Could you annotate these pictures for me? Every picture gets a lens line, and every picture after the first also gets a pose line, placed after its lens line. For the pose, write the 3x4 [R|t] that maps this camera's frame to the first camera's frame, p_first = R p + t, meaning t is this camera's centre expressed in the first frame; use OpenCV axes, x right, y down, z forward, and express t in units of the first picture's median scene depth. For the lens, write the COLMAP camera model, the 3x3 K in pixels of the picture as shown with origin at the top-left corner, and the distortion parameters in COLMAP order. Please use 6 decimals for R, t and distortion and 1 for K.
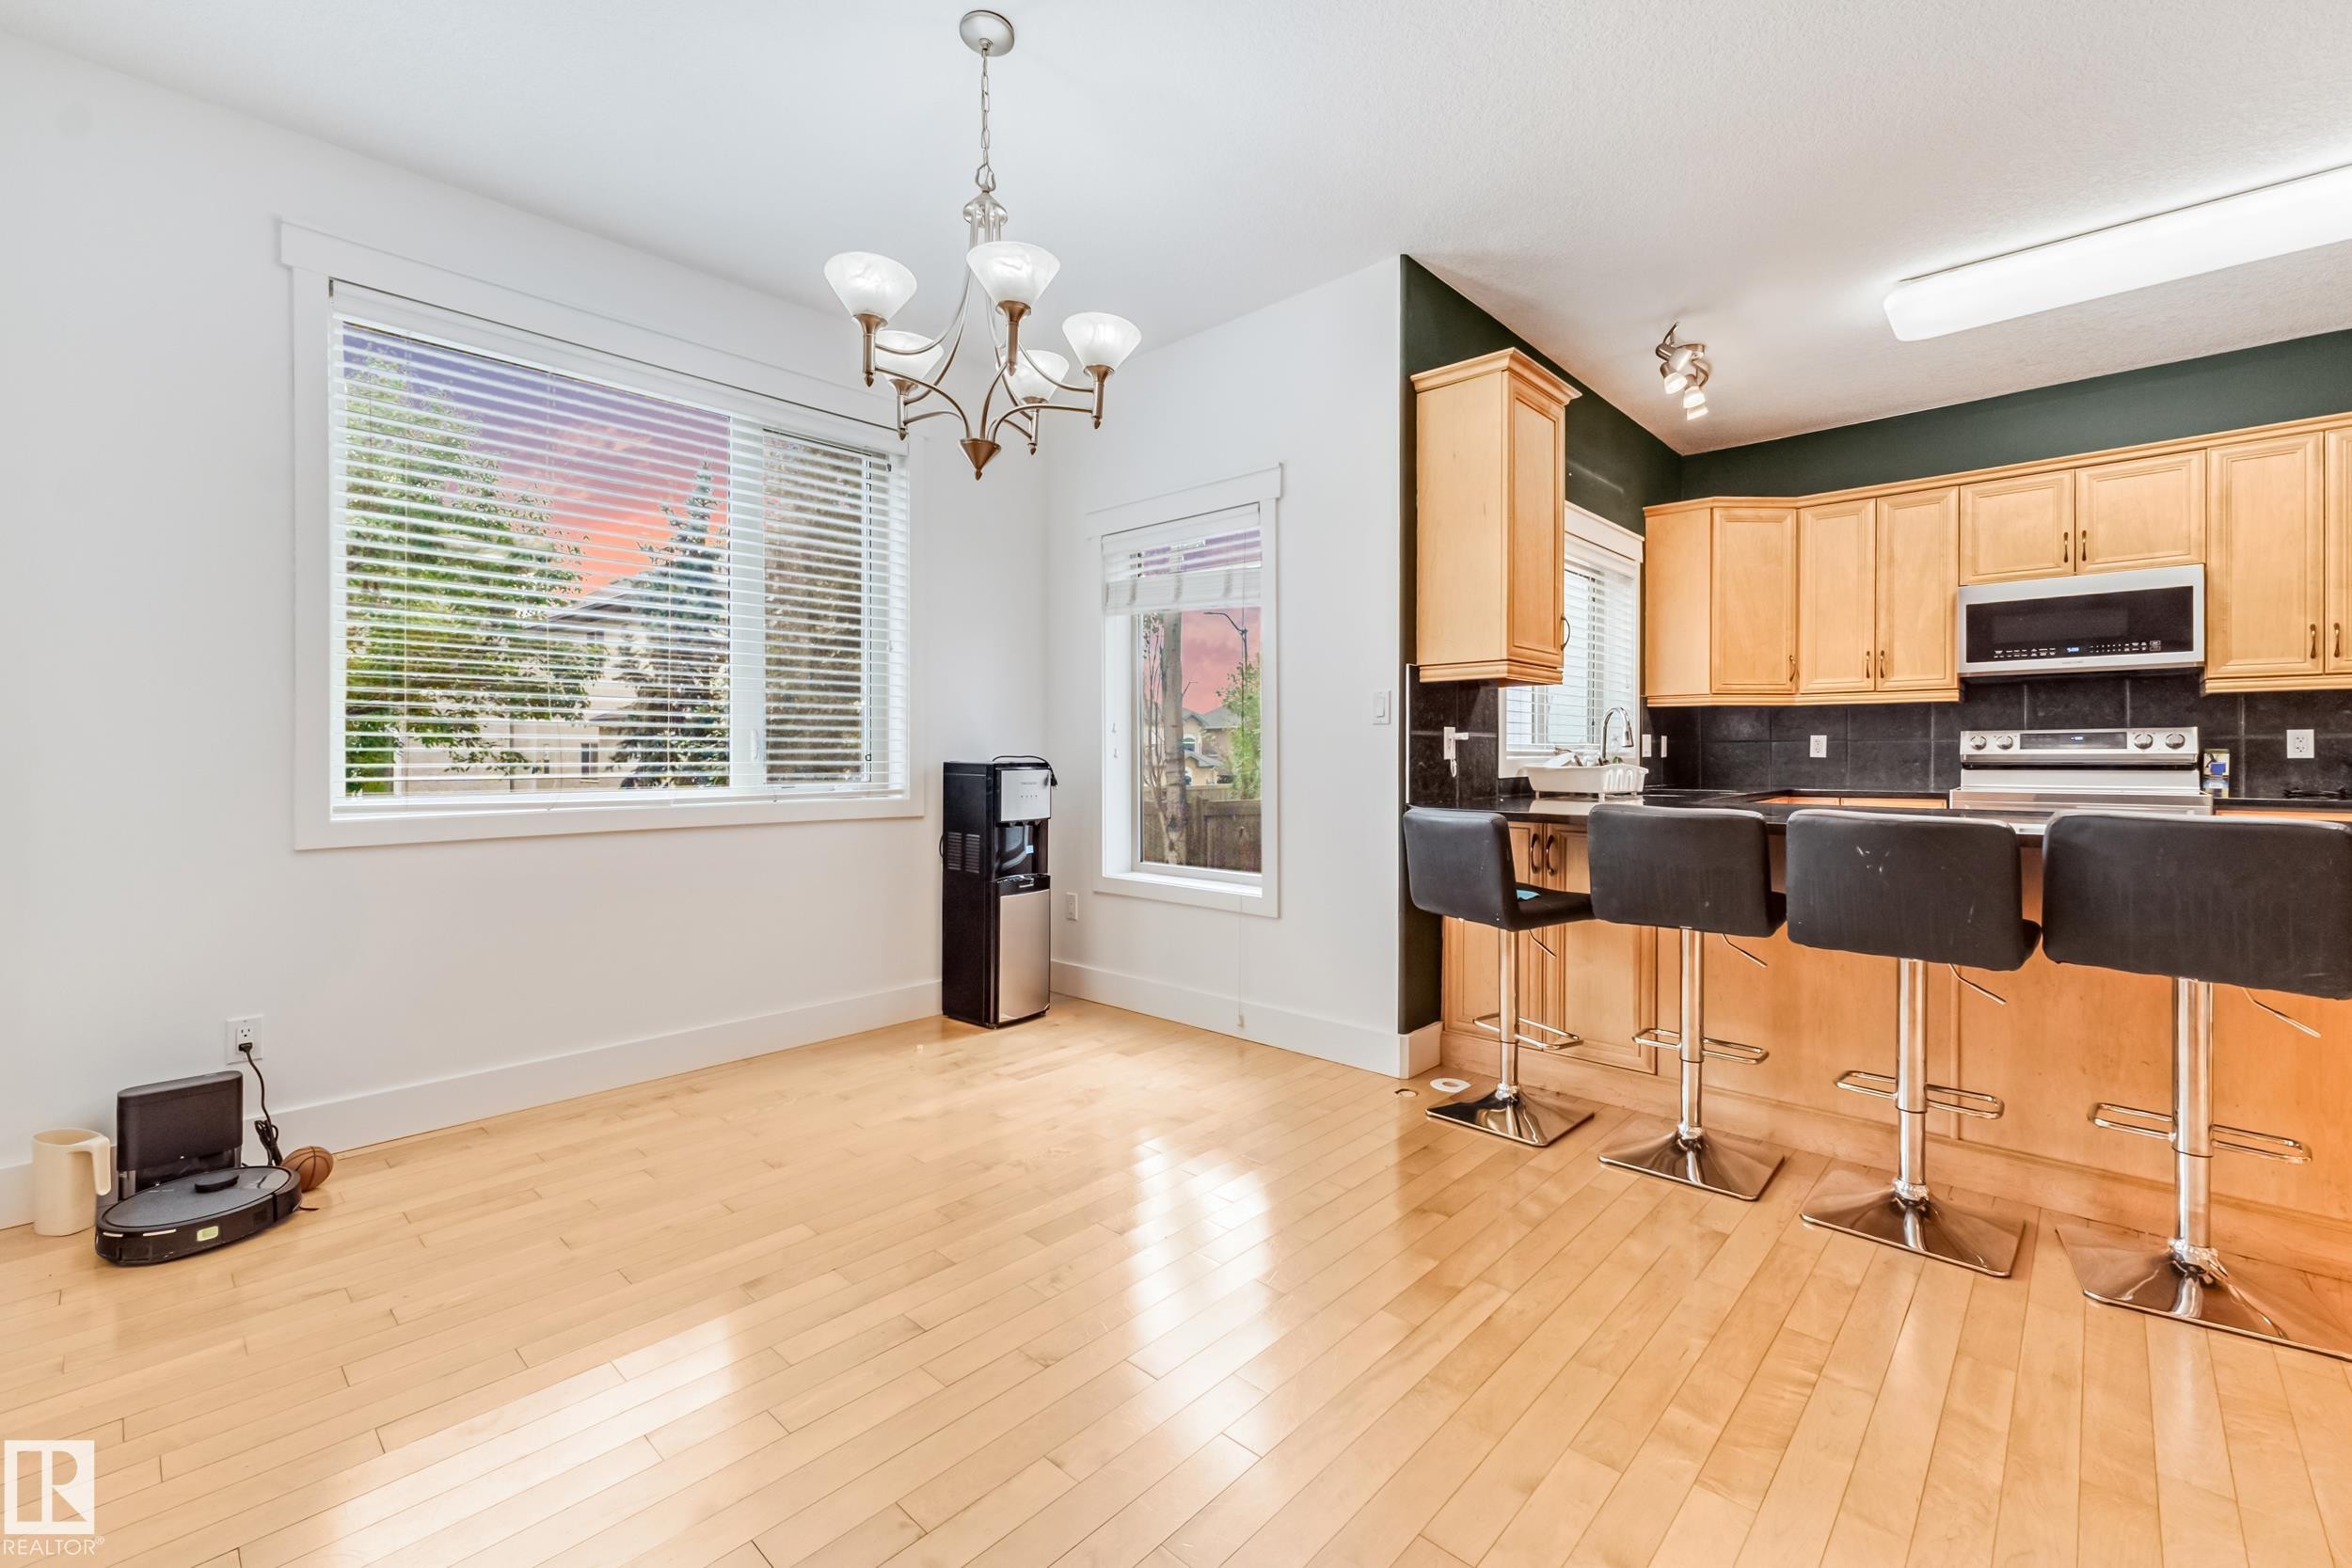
lens RADIAL K [[981.9, 0, 1174.0], [0, 981.9, 753.5], [0, 0, 1]] dist [0.001600, 0.000839]
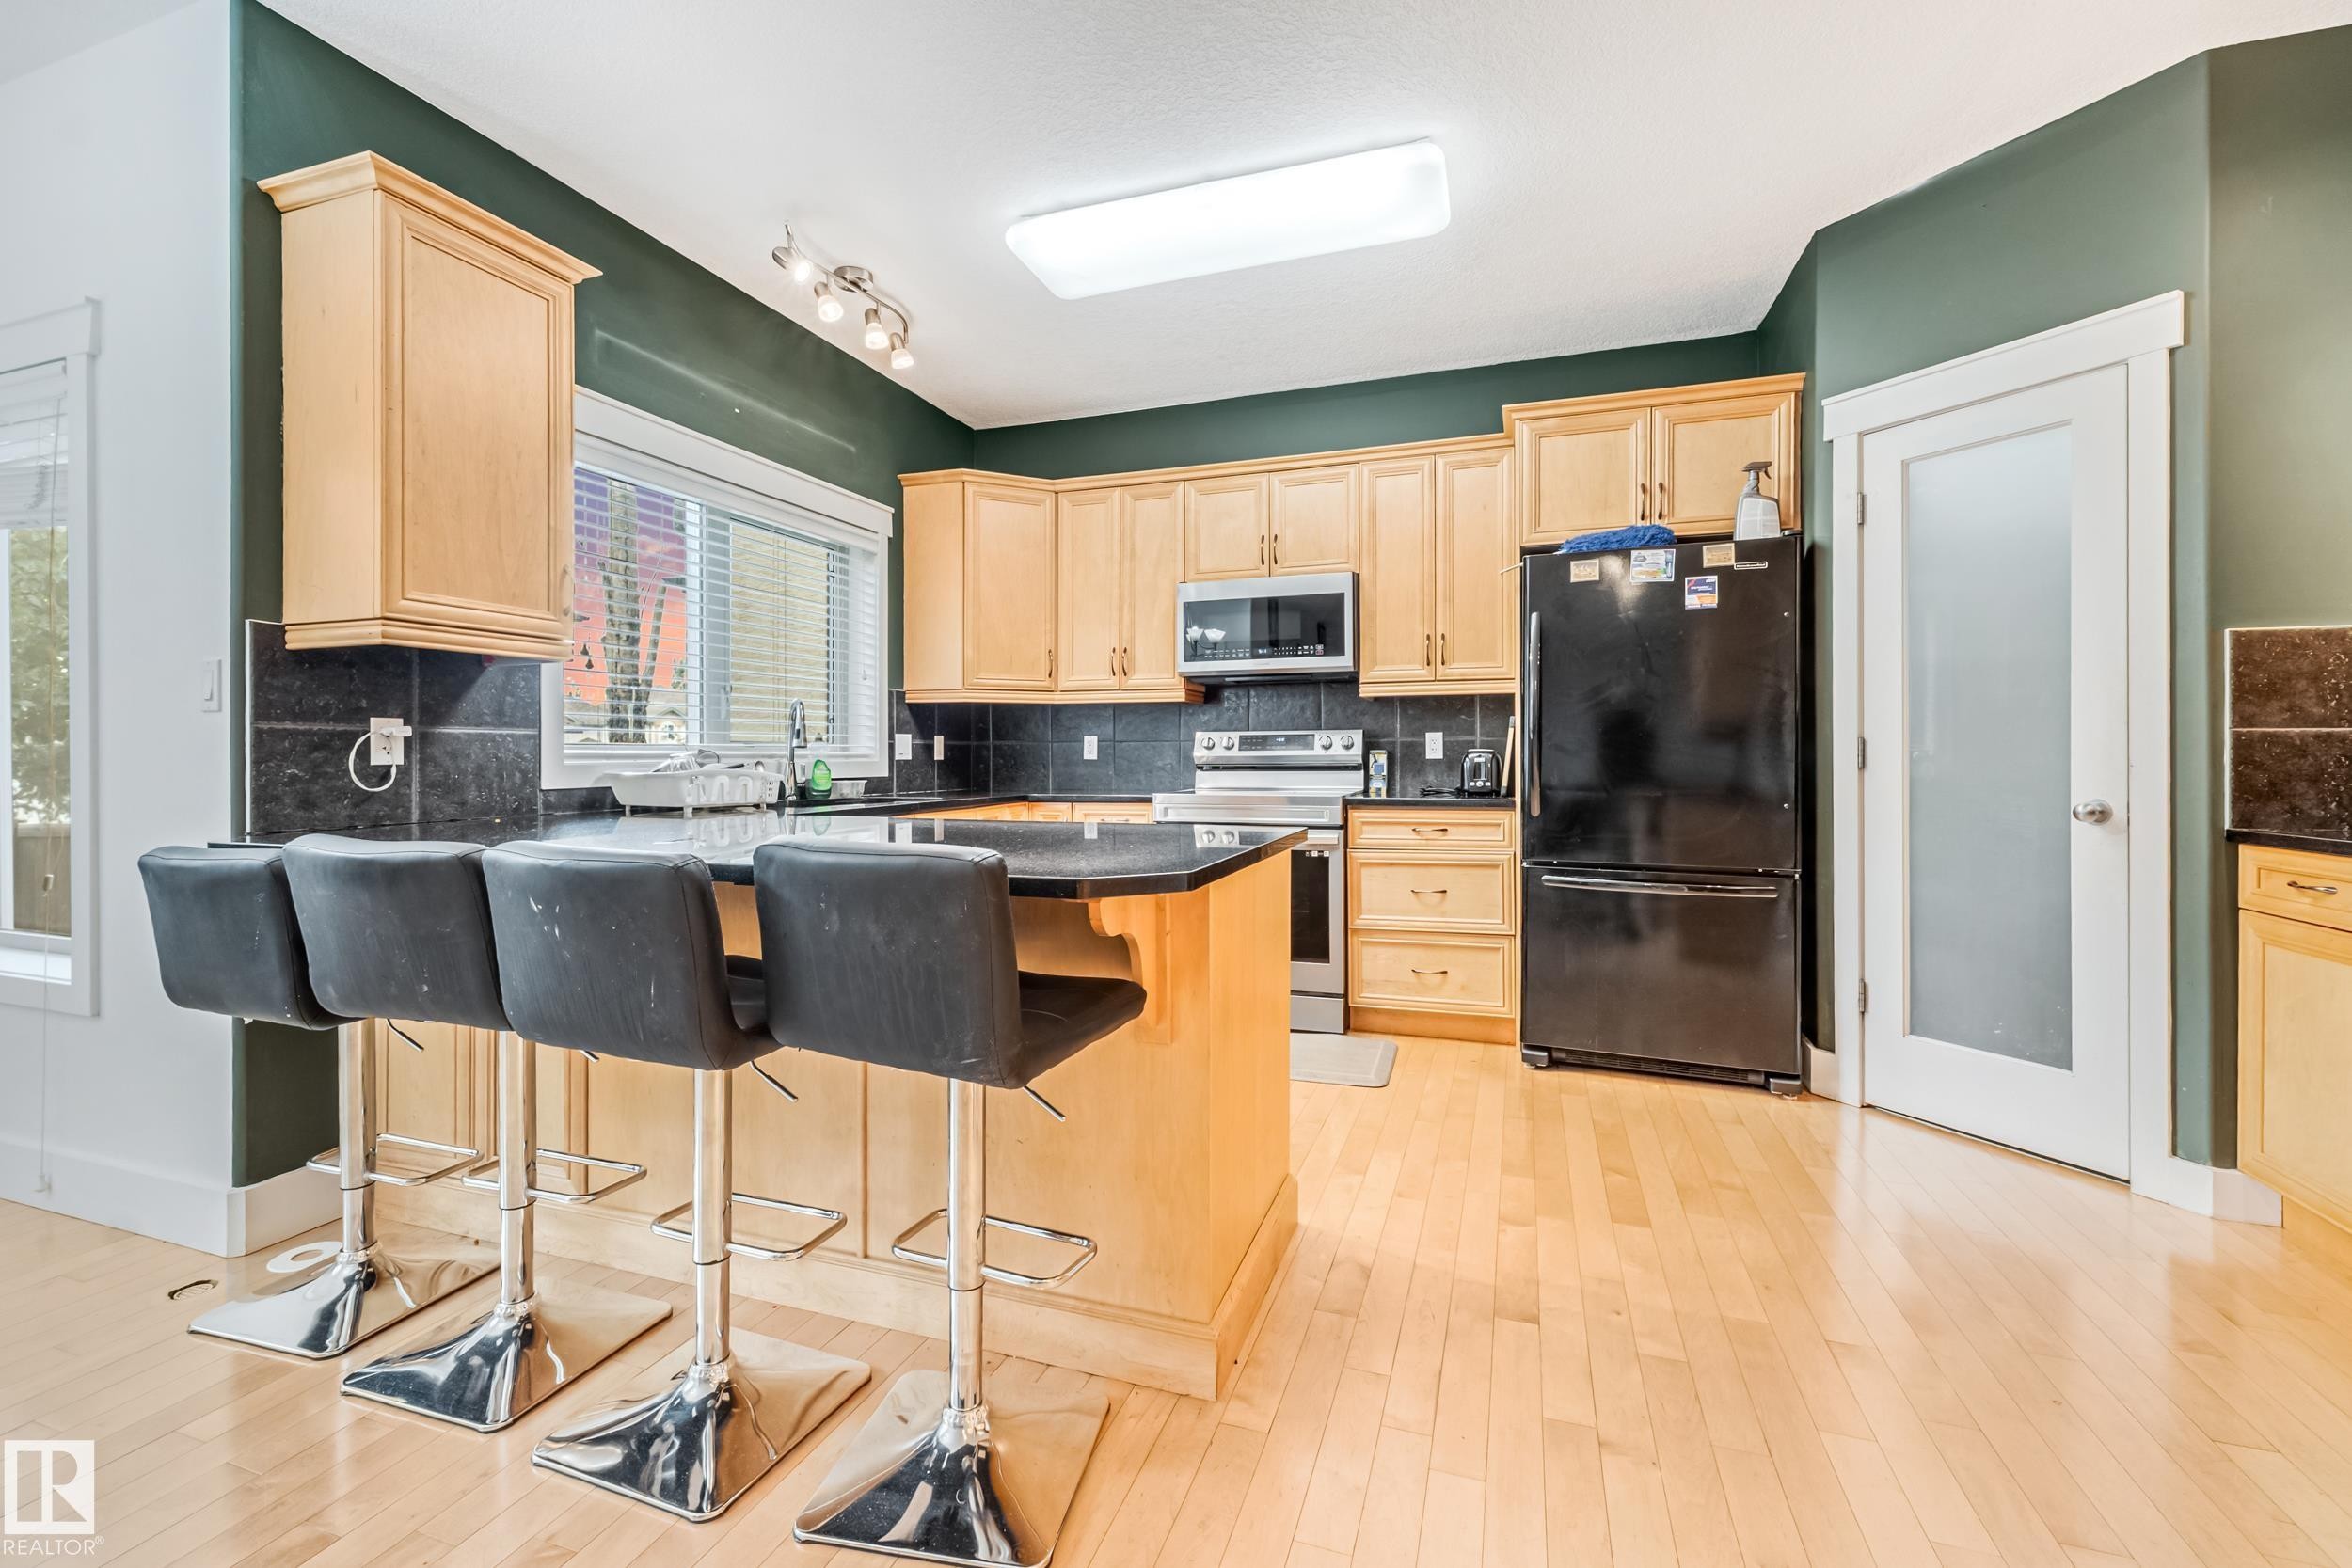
lens RADIAL K [[981.9, 0, 1174.5], [0, 981.9, 756.1], [0, 0, 1]] dist [0.001600, 0.000839]
pose [[0.915711, -0.001690, 0.401833, 0.436144], [0.001418, 0.999999, 0.000974, 0.000209], [-0.401834, -0.000322, 0.915712, 0.121896]]
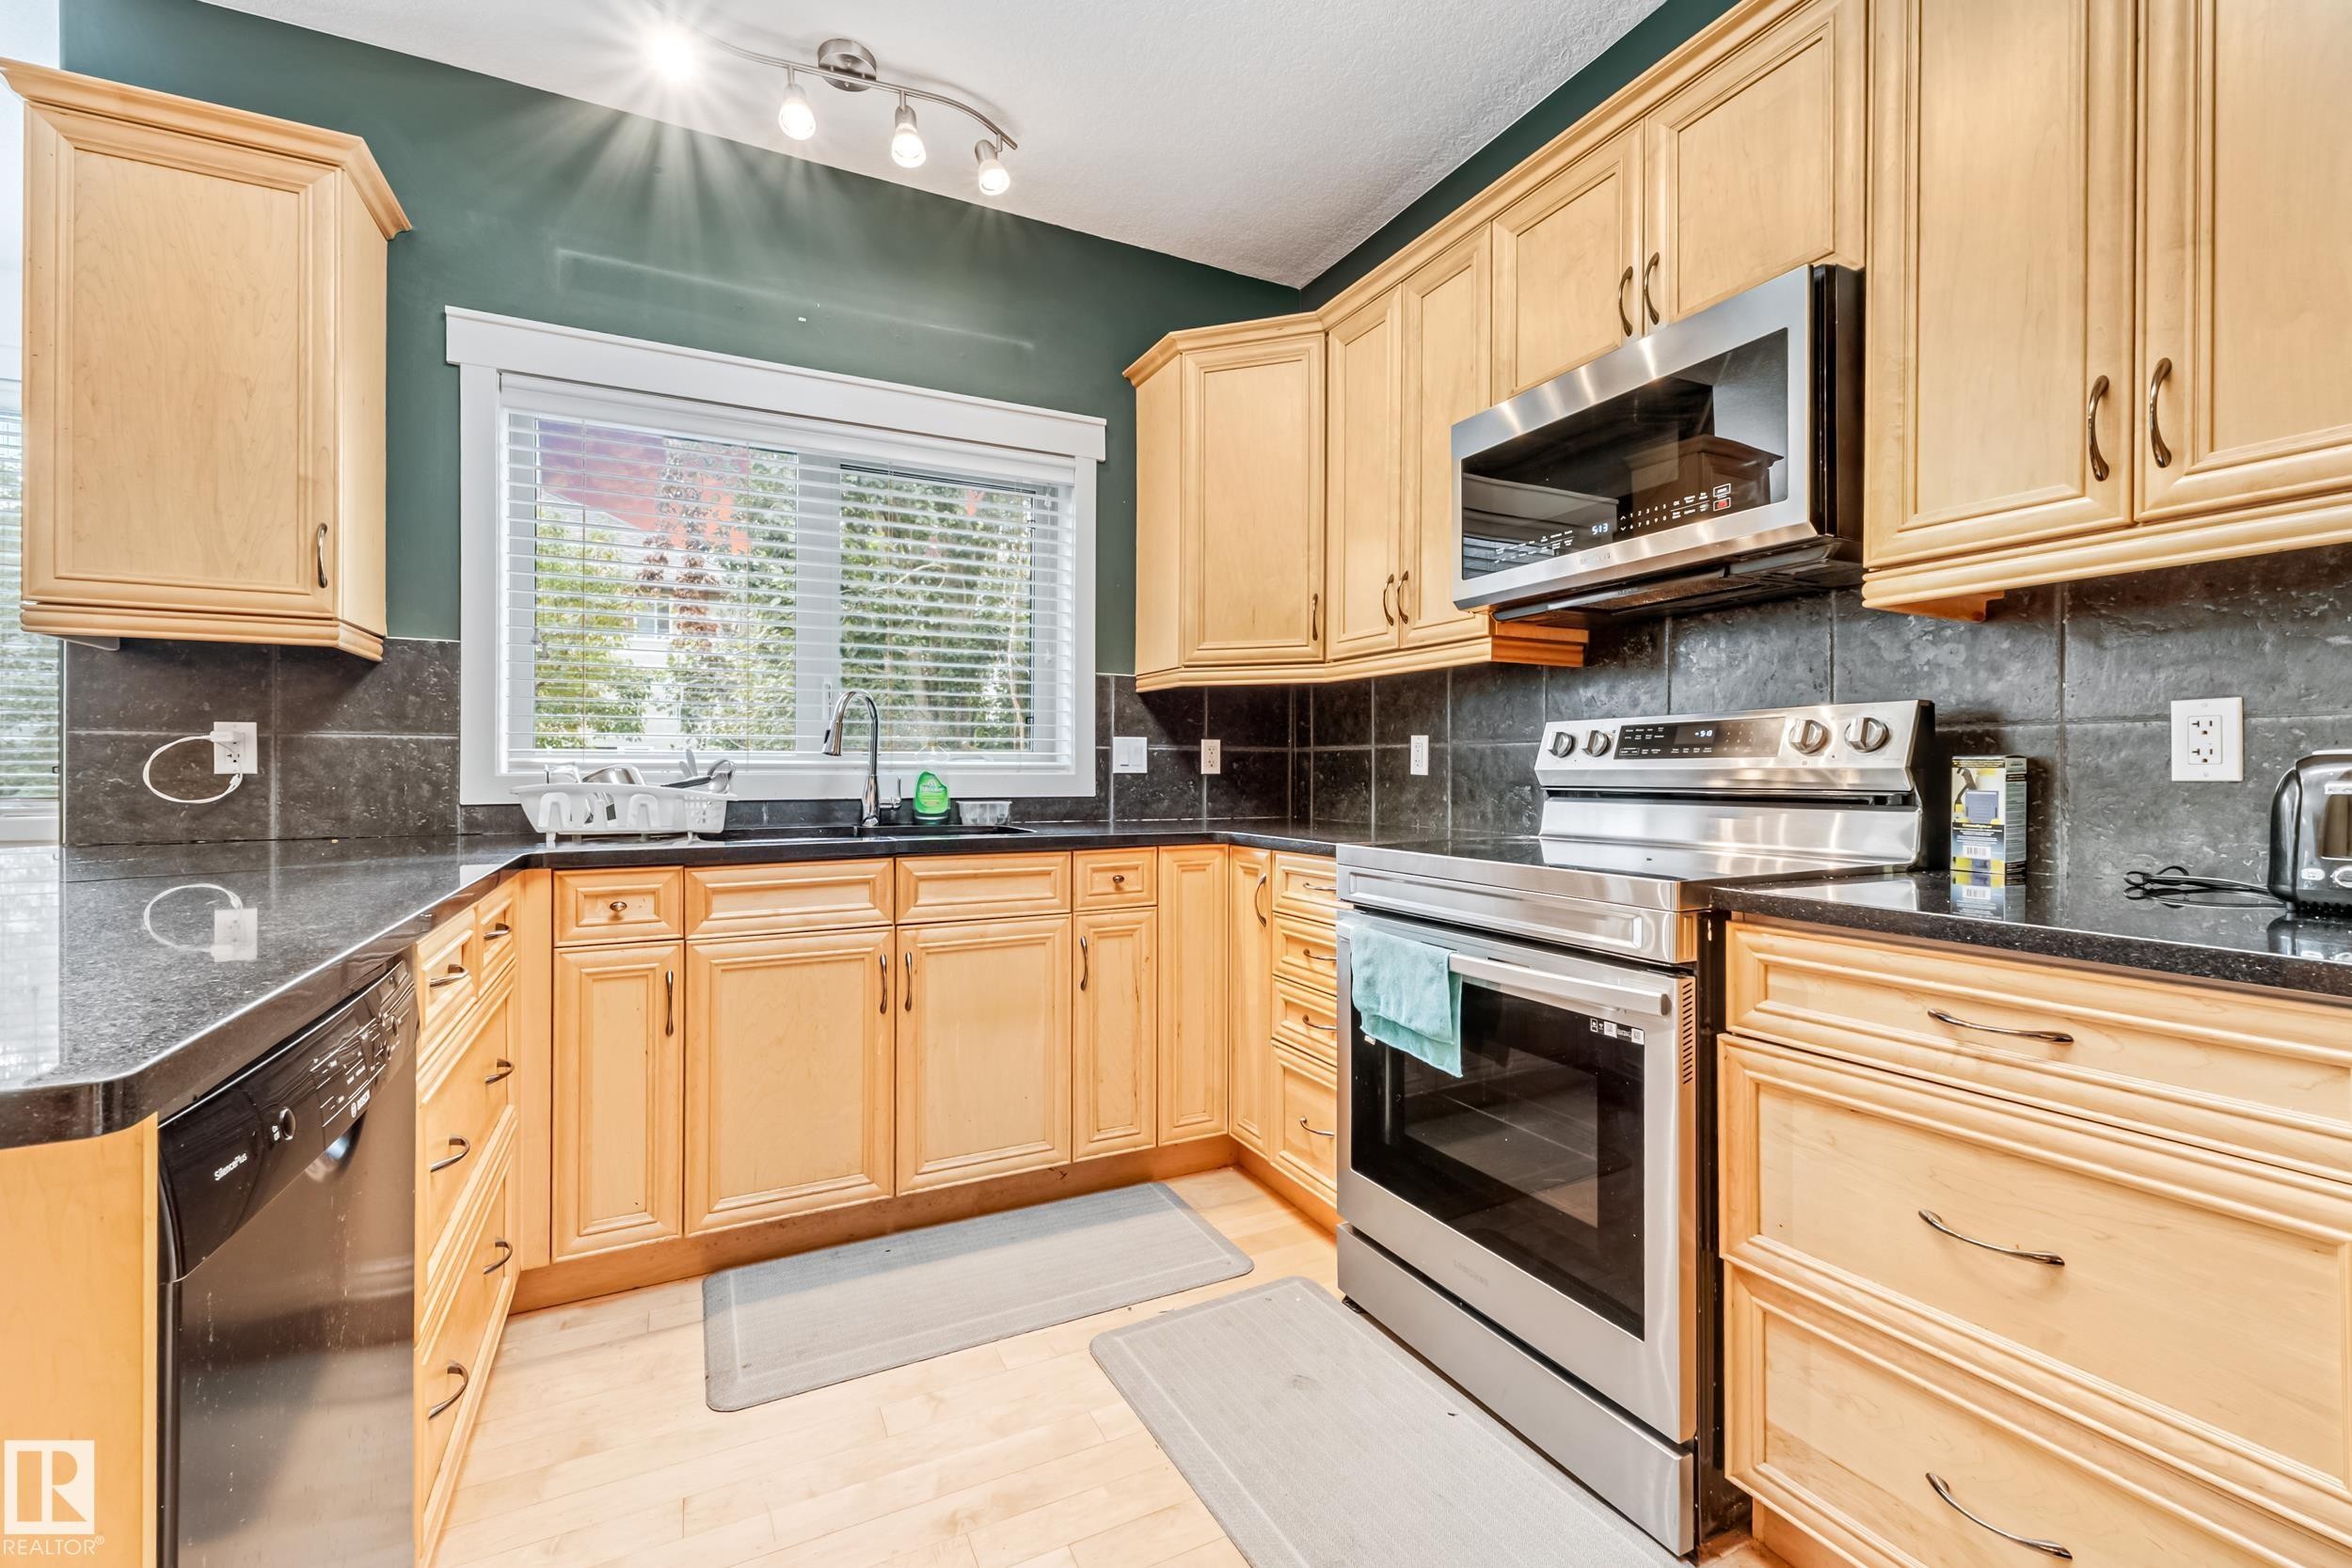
lens RADIAL K [[981.9, 0, 1172.9], [0, 981.9, 765.1], [0, 0, 1]] dist [0.001600, 0.000839]
pose [[0.935959, 0.001084, -0.352108, 0.903329], [-0.002319, 0.999993, -0.003088, 0.000924], [0.352102, 0.003707, 0.935954, 0.534265]]
